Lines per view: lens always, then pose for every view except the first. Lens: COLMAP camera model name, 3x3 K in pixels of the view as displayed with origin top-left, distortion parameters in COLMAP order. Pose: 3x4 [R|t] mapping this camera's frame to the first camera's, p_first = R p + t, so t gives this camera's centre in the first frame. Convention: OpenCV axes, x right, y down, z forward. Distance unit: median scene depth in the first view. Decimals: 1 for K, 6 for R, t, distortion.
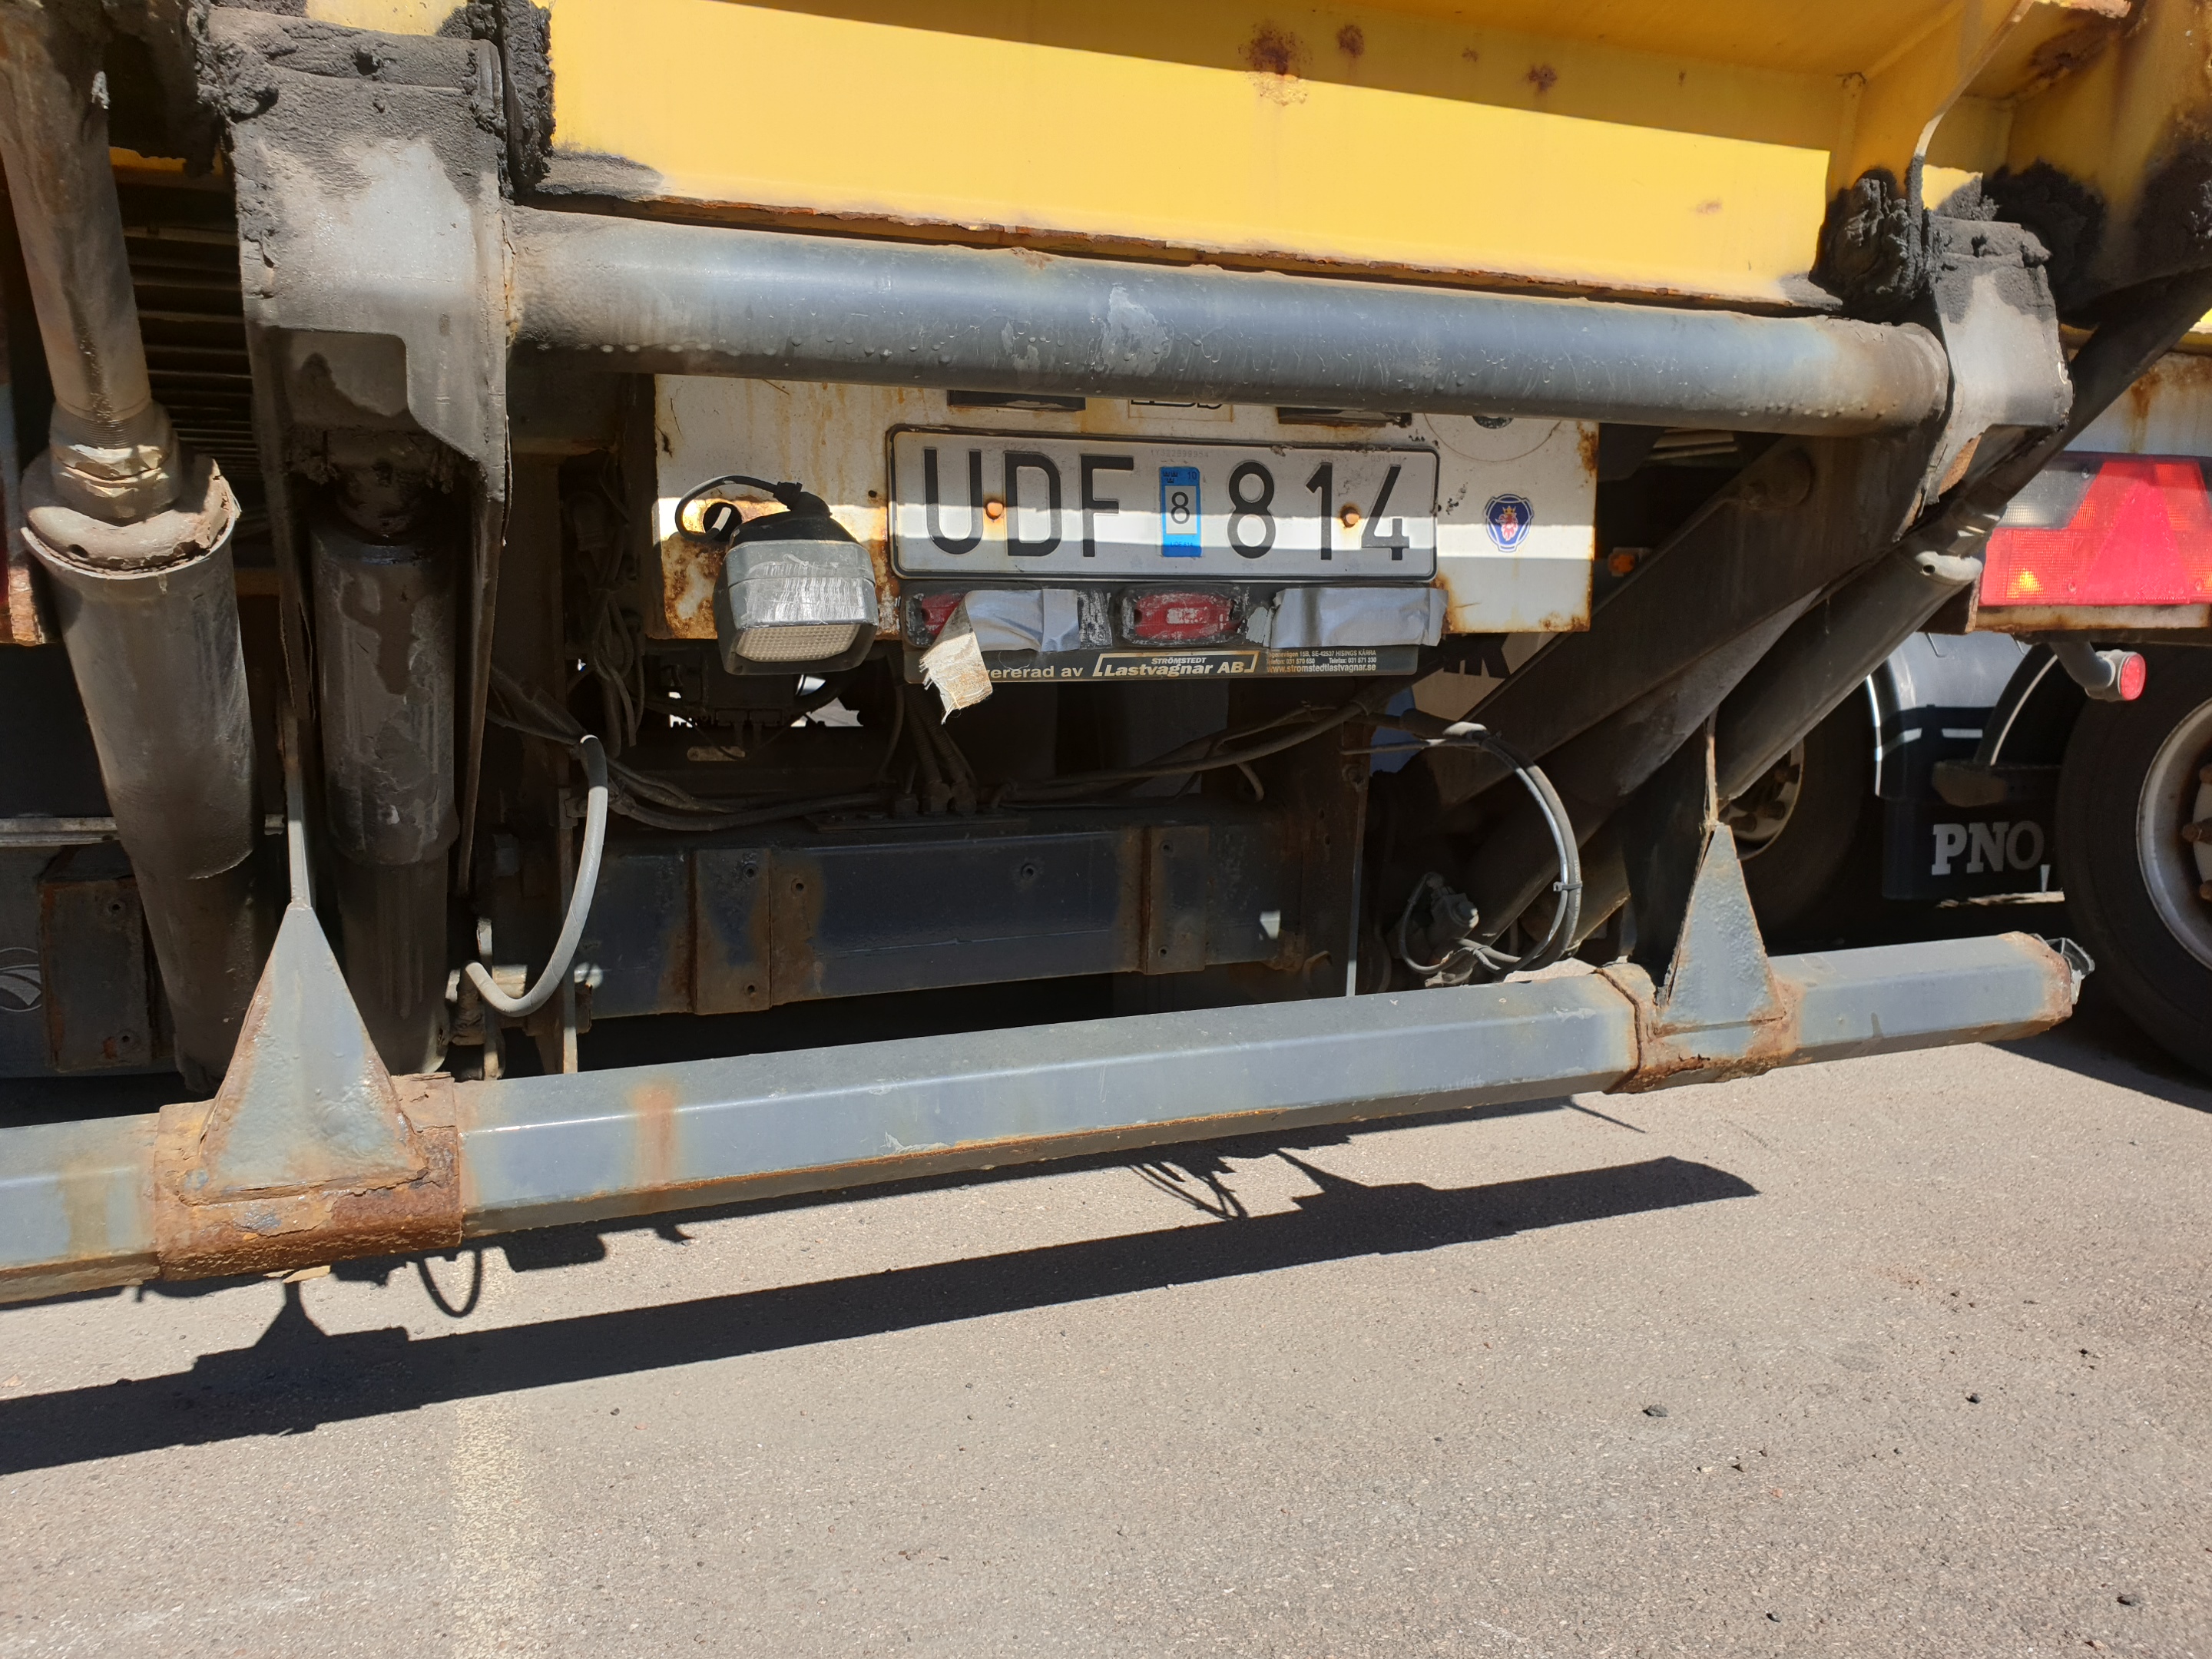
lens RADIAL K [[1726.4, 0, 1114.6], [0, 1726.4, 813.9], [0, 0, 1]] dist [0.001578, 0.000094]
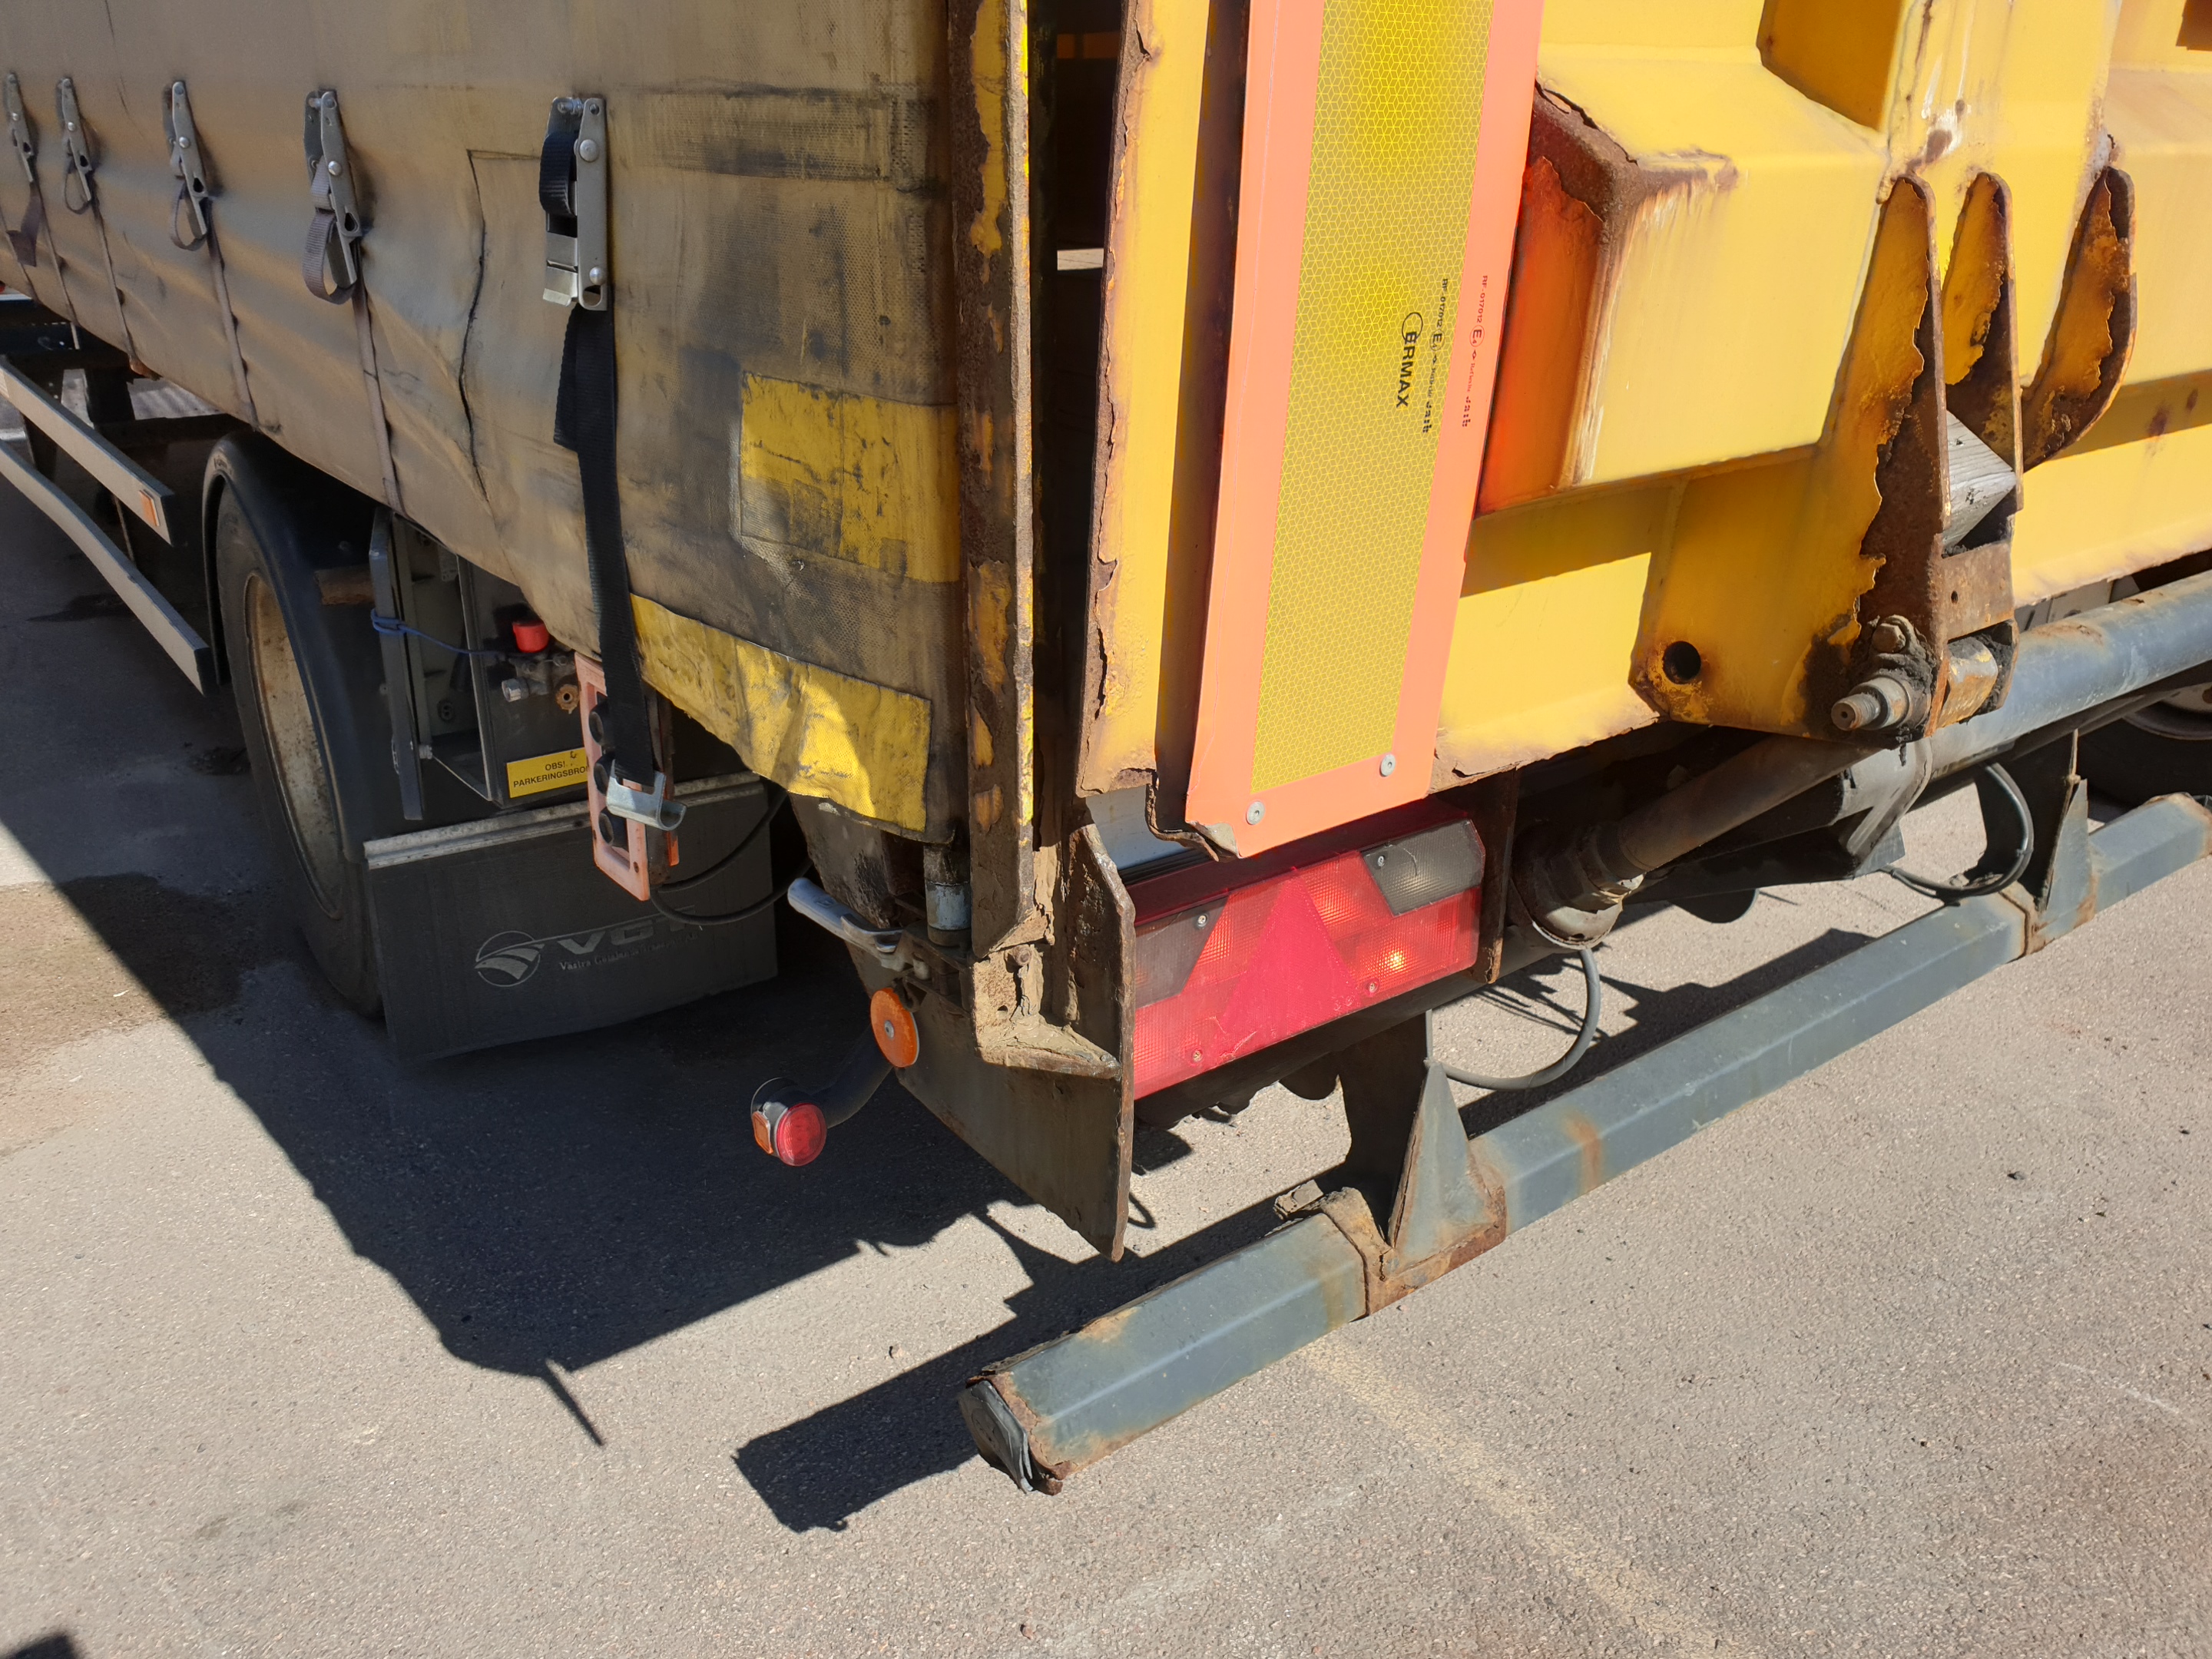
lens RADIAL K [[1726.4, 0, 1115.4], [0, 1726.4, 822.6], [0, 0, 1]] dist [0.001578, 0.000094]
pose [[0.966766, -0.105695, 0.232793, -0.722477], [0.042900, 0.964698, 0.259842, -0.351463], [-0.252039, -0.241220, 0.937171, -0.112506]]
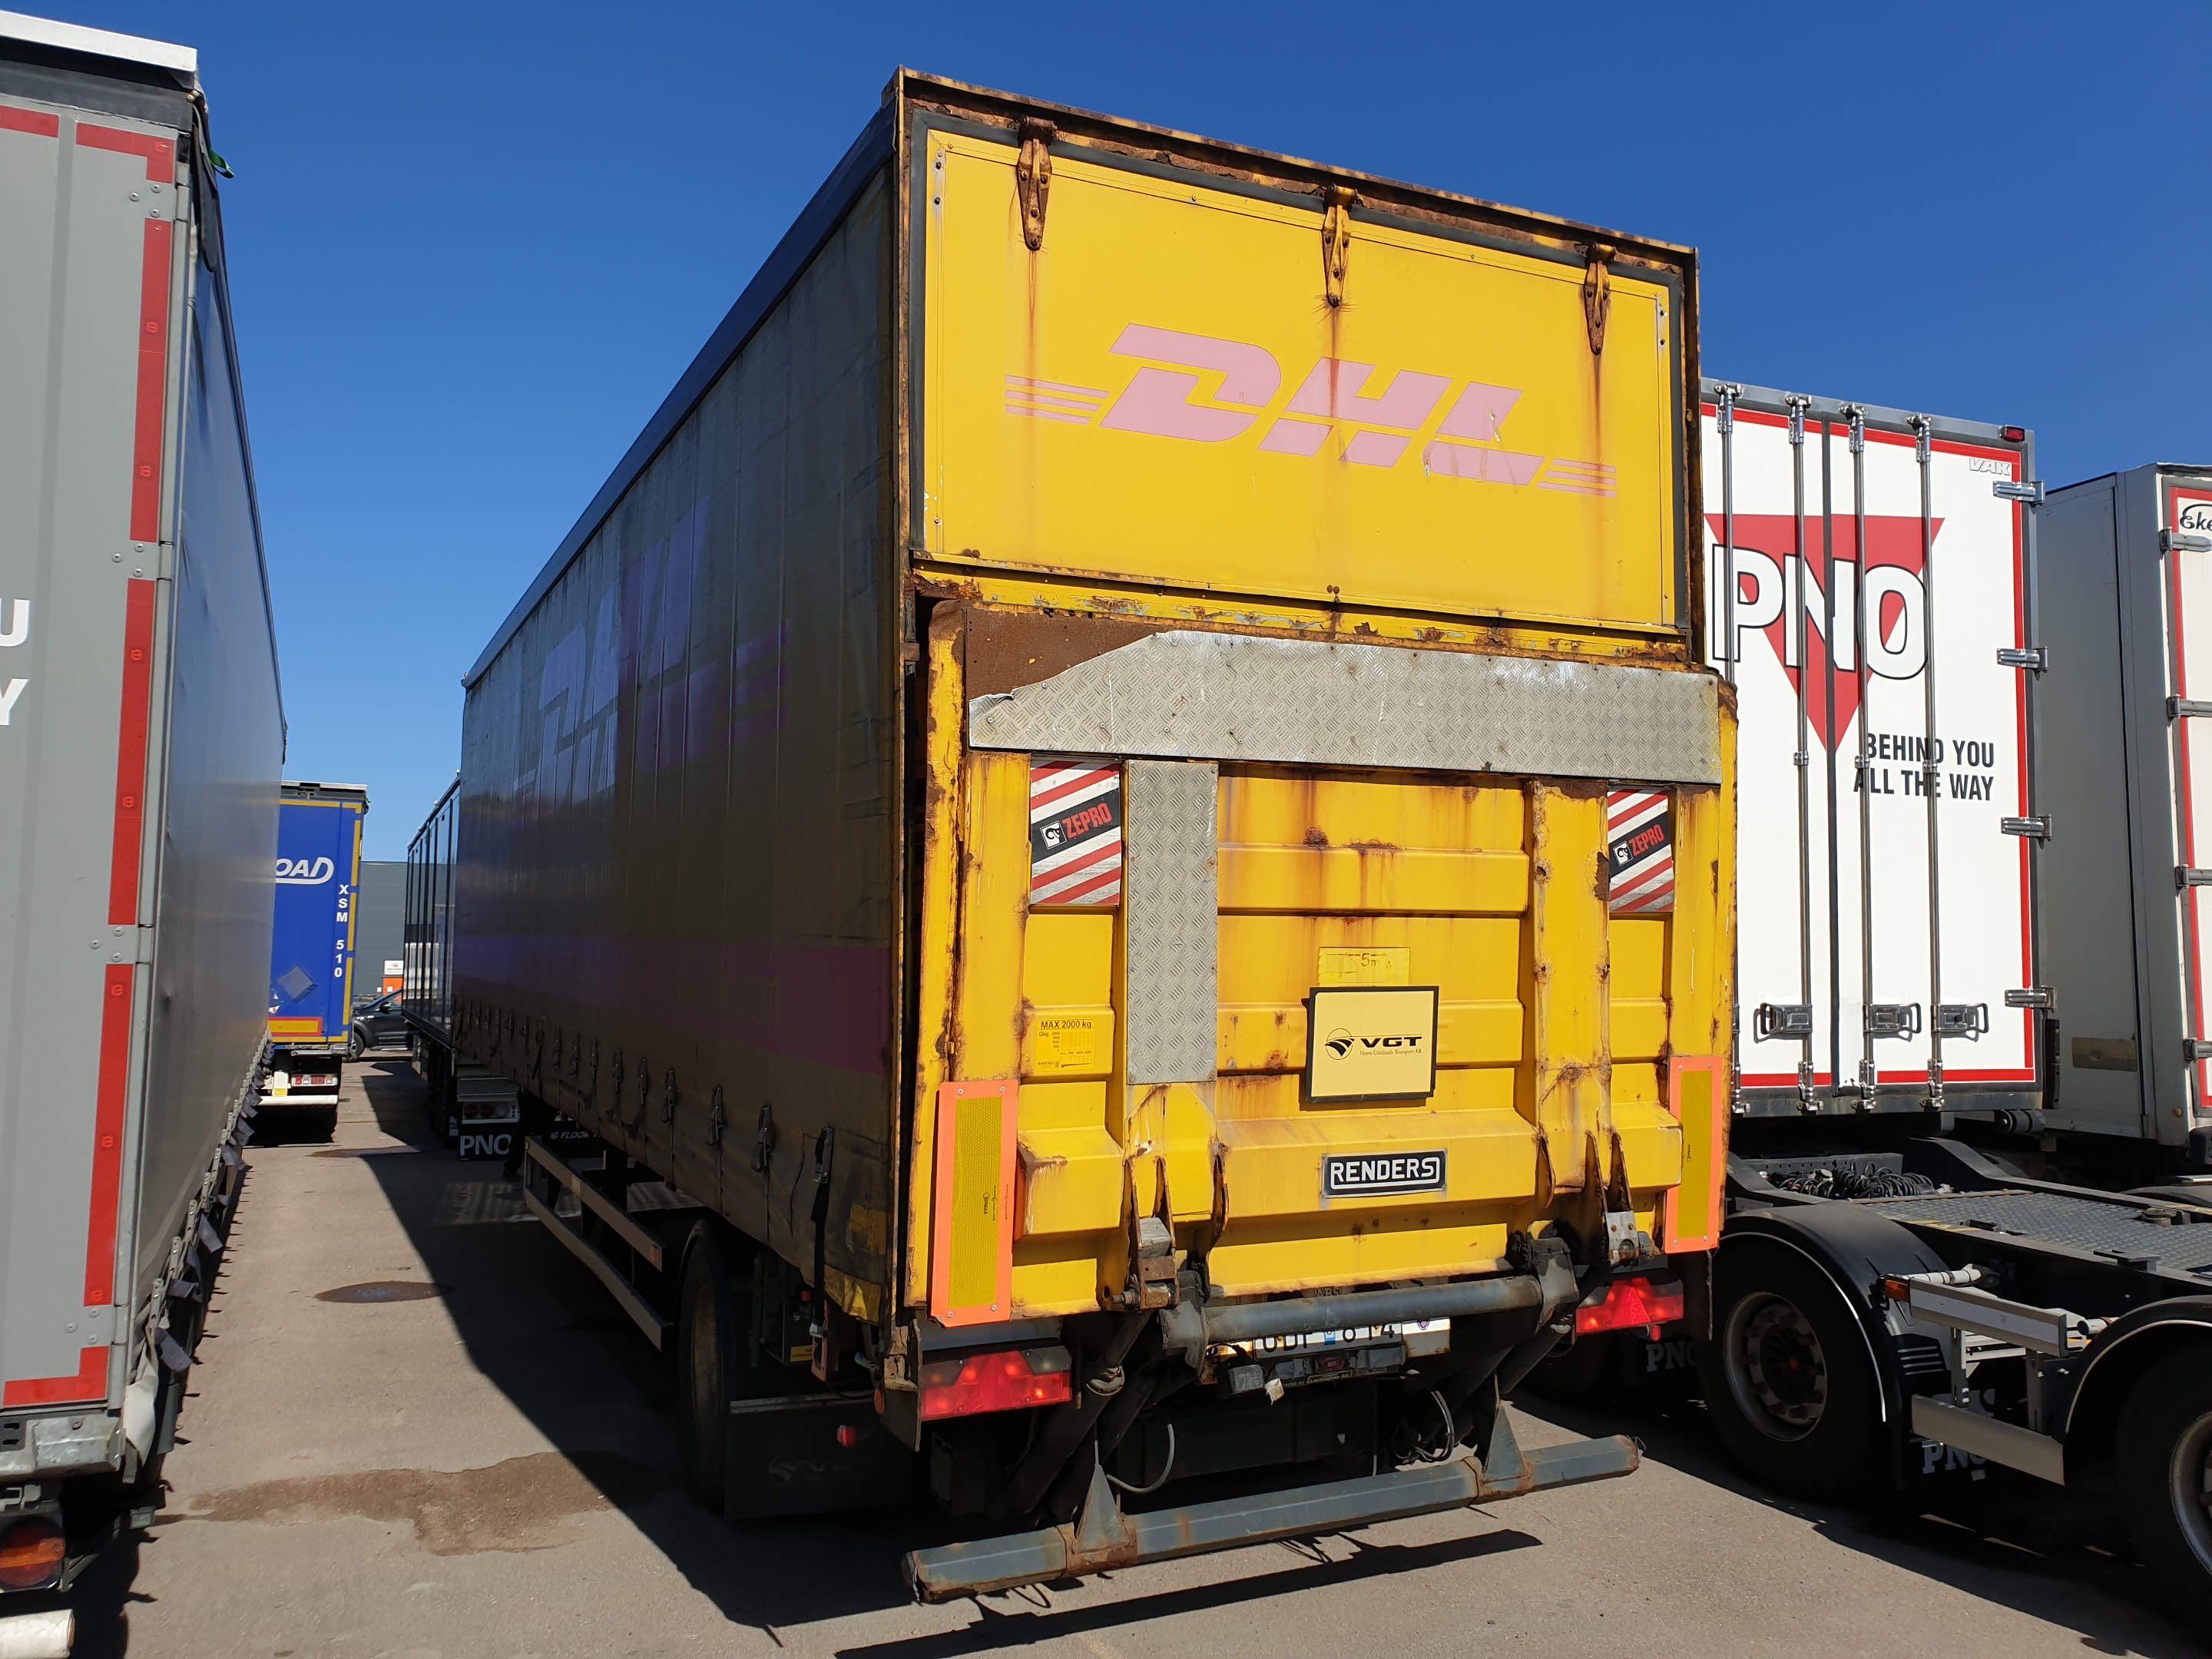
lens RADIAL K [[1726.4, 0, 1141.2], [0, 1726.4, 794.1], [0, 0, 1]] dist [0.001578, 0.000094]
pose [[0.998013, -0.006546, 0.062663, -0.427643], [0.020122, 0.975615, -0.218567, -0.373110], [-0.059704, 0.219393, 0.973808, -2.012195]]
